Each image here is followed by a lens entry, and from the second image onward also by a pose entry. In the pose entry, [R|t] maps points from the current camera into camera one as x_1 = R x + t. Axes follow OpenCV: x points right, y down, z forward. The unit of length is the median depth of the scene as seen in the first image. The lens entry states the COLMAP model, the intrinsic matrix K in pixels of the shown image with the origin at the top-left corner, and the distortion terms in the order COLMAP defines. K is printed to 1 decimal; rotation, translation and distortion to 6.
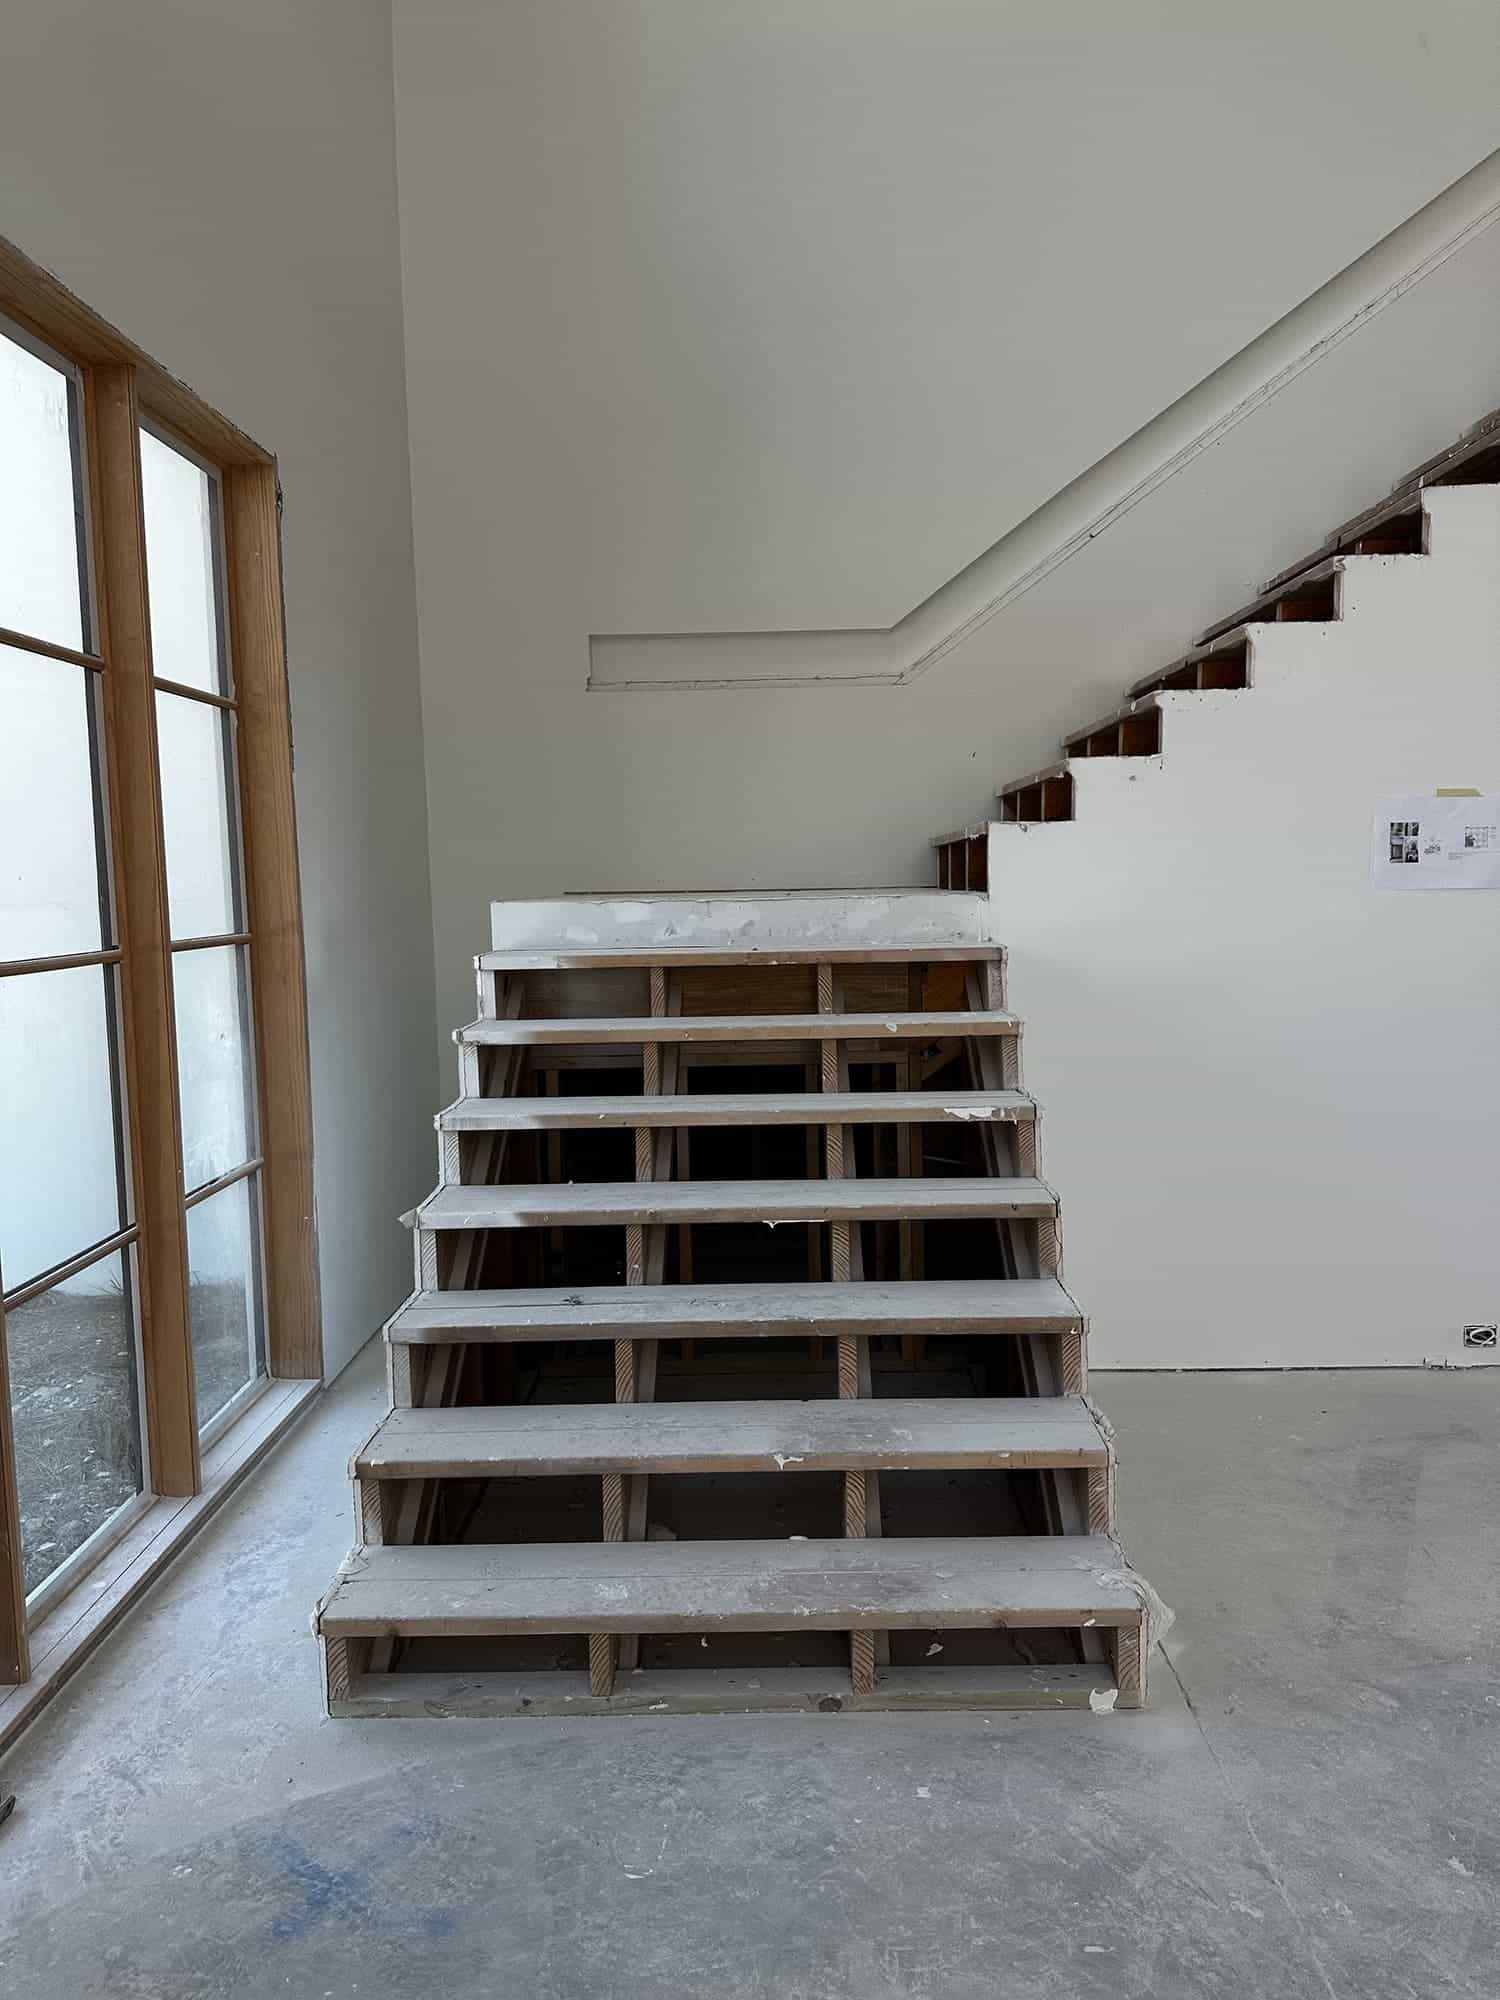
lens RADIAL K [[1403.8, 0, 750.0], [0, 1403.8, 1000.0], [0, 0, 1]] dist [0.040740, -0.048011]
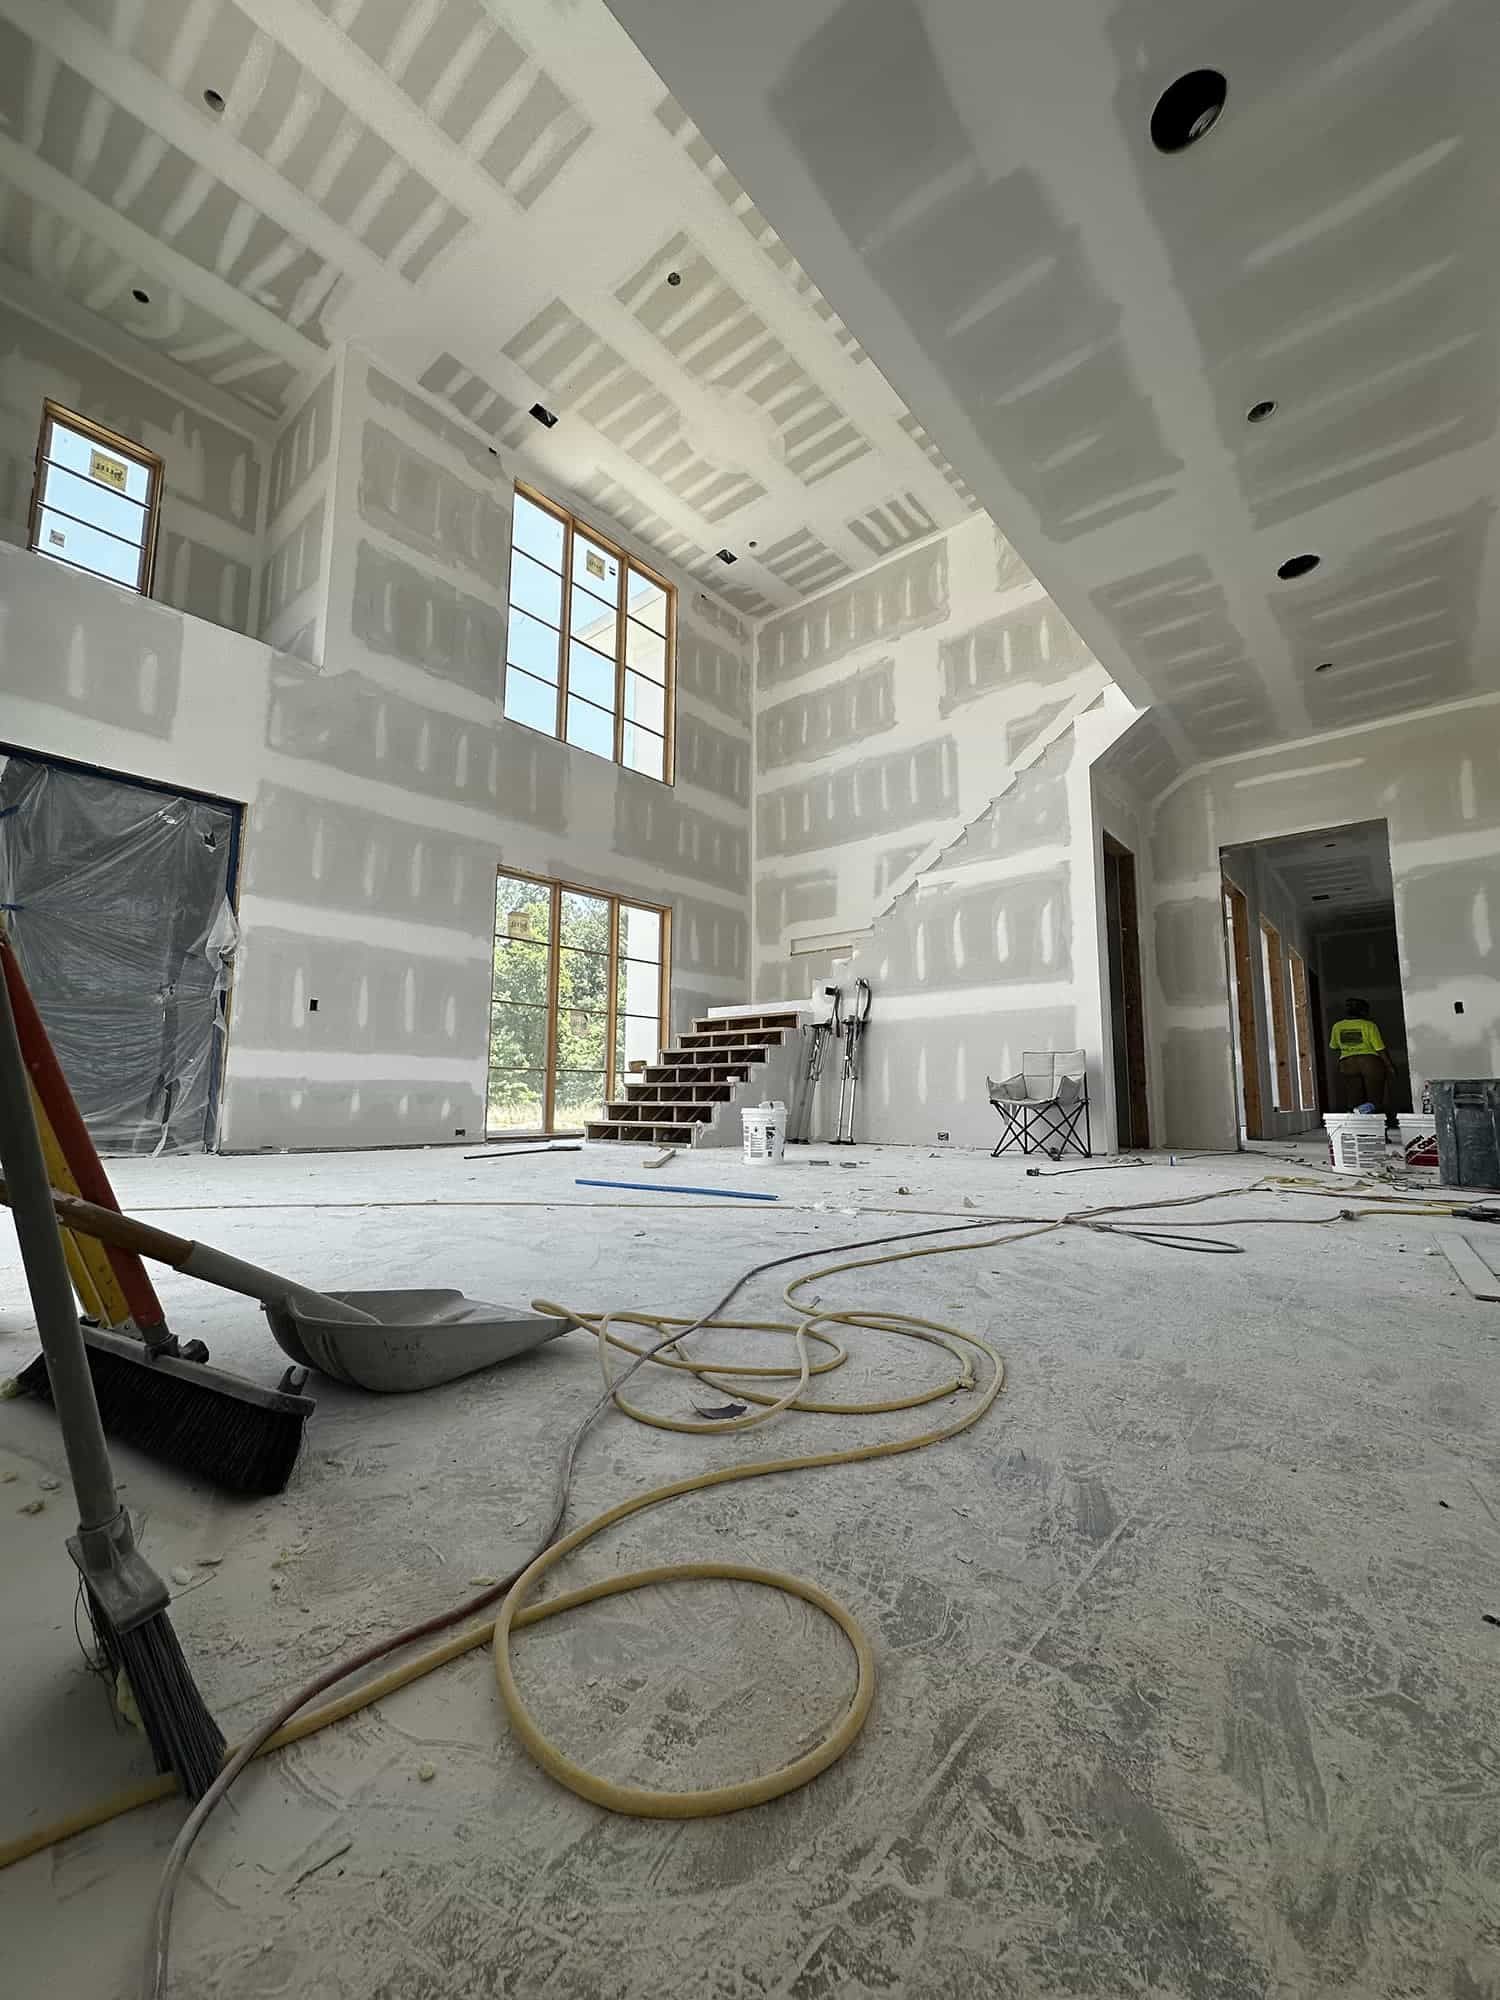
lens RADIAL K [[794.7, 0, 748.1], [0, 794.7, 1002.4], [0, 0, 1]] dist [-0.003414, 0.000374]
pose [[0.772248, -0.050857, -0.633283, 1.389283], [-0.076666, 0.982047, -0.172355, 0.310869], [0.630679, 0.181652, 0.754485, -0.647006]]
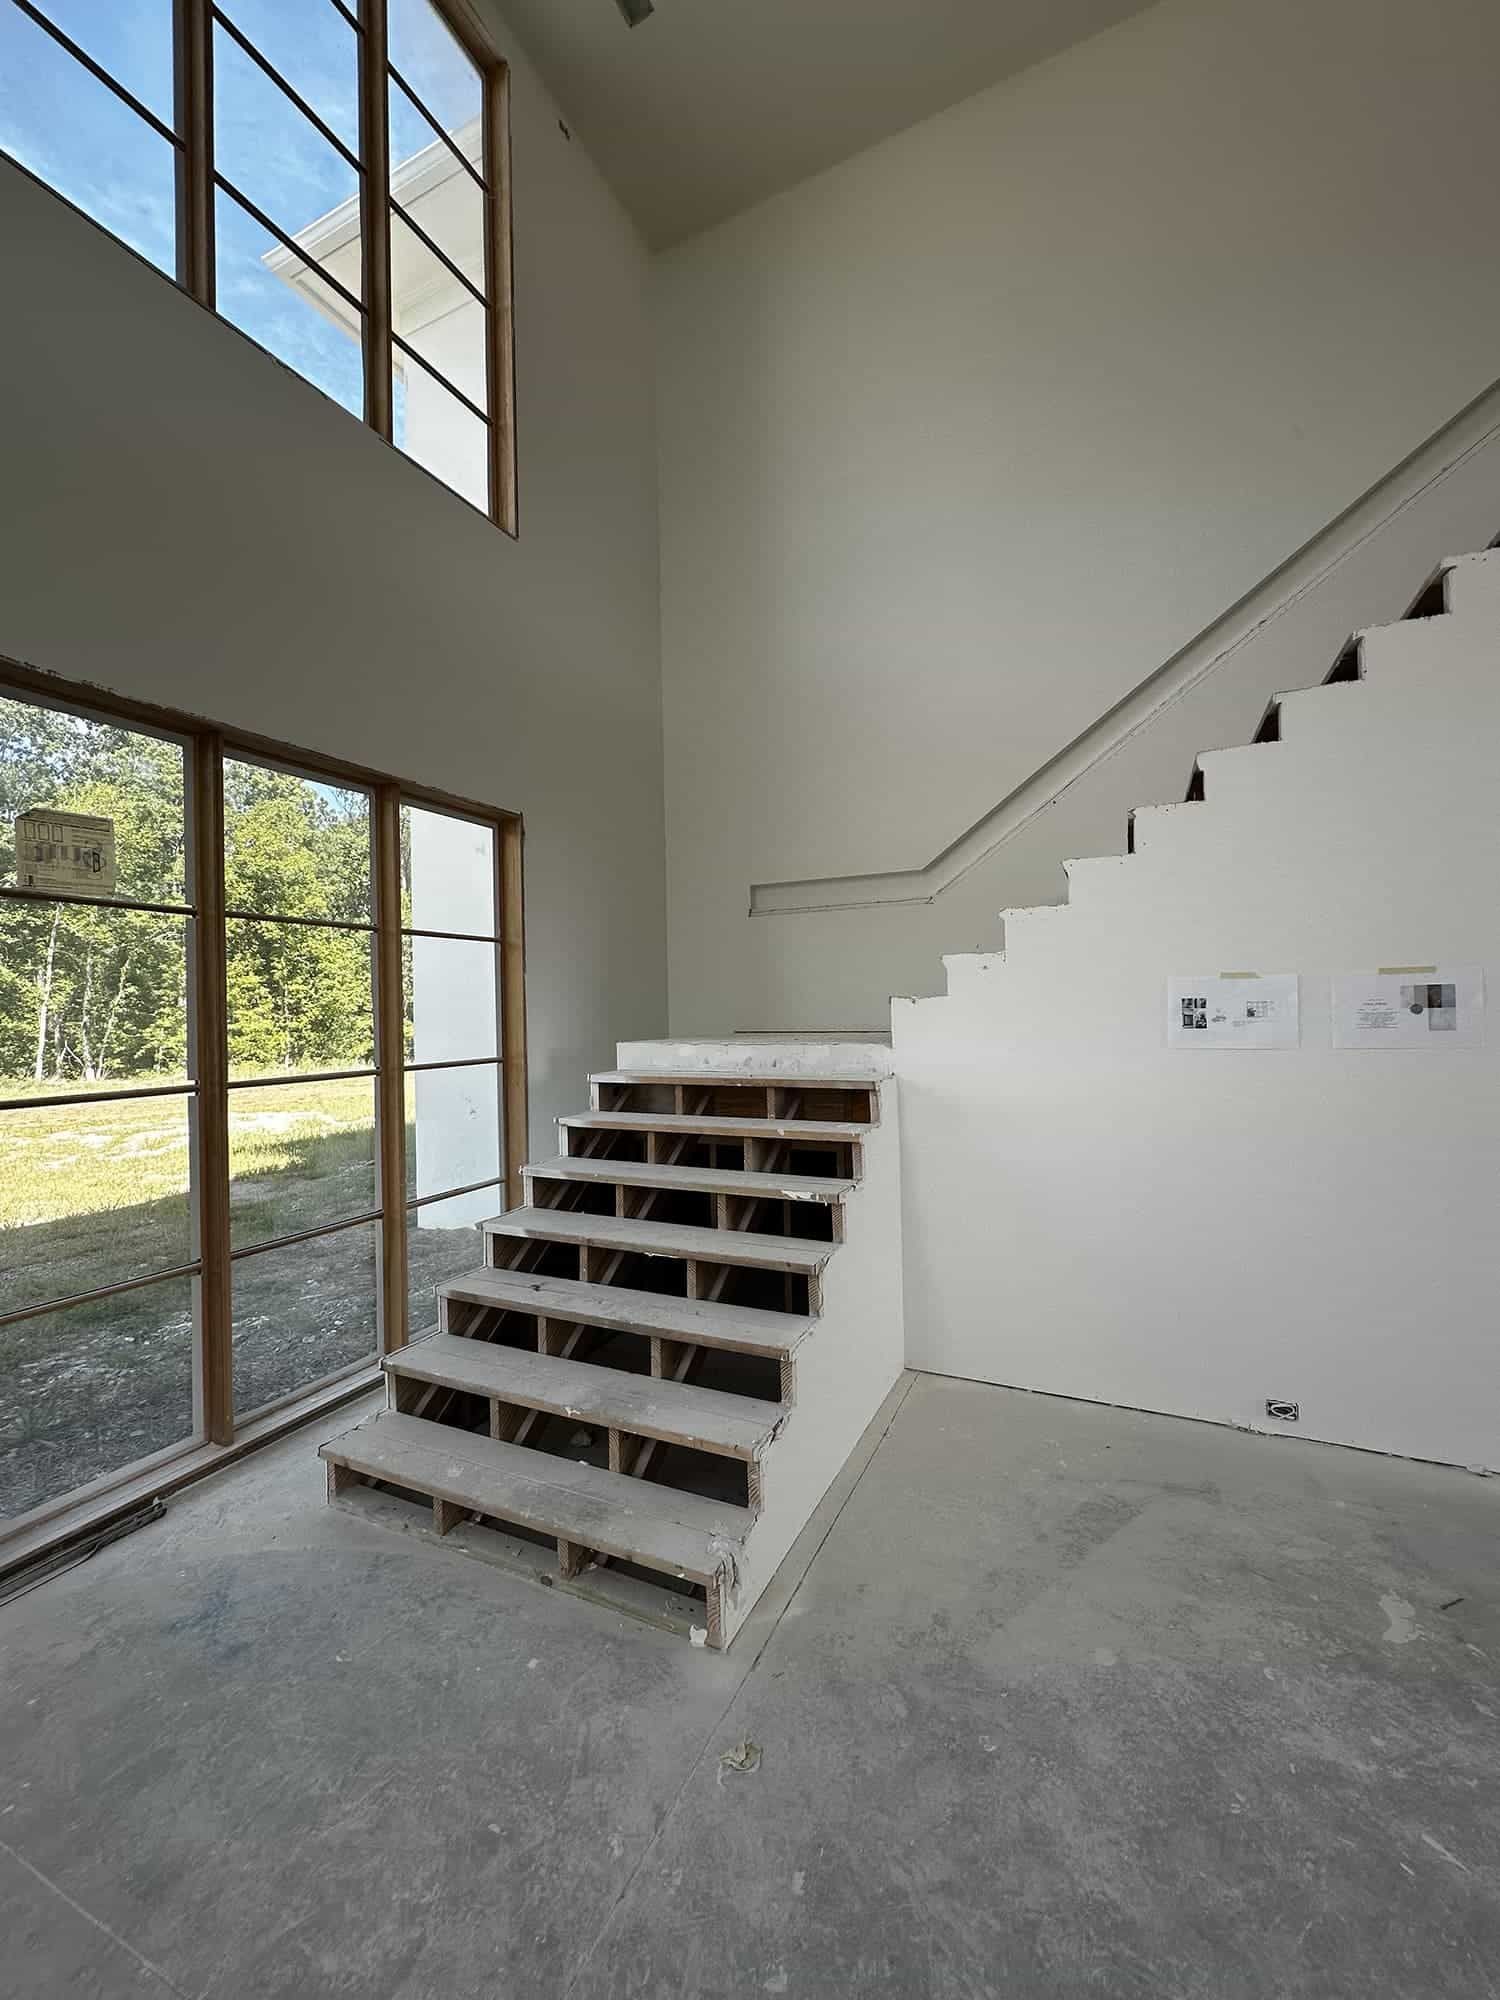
lens RADIAL K [[794.7, 0, 748.1], [0, 794.7, 1002.4], [0, 0, 1]] dist [-0.003414, 0.000374]
pose [[0.911028, -0.000230, -0.412345, 0.403593], [-0.035754, 0.996189, -0.079550, -0.049174], [0.410792, 0.087216, 0.907548, 0.158094]]
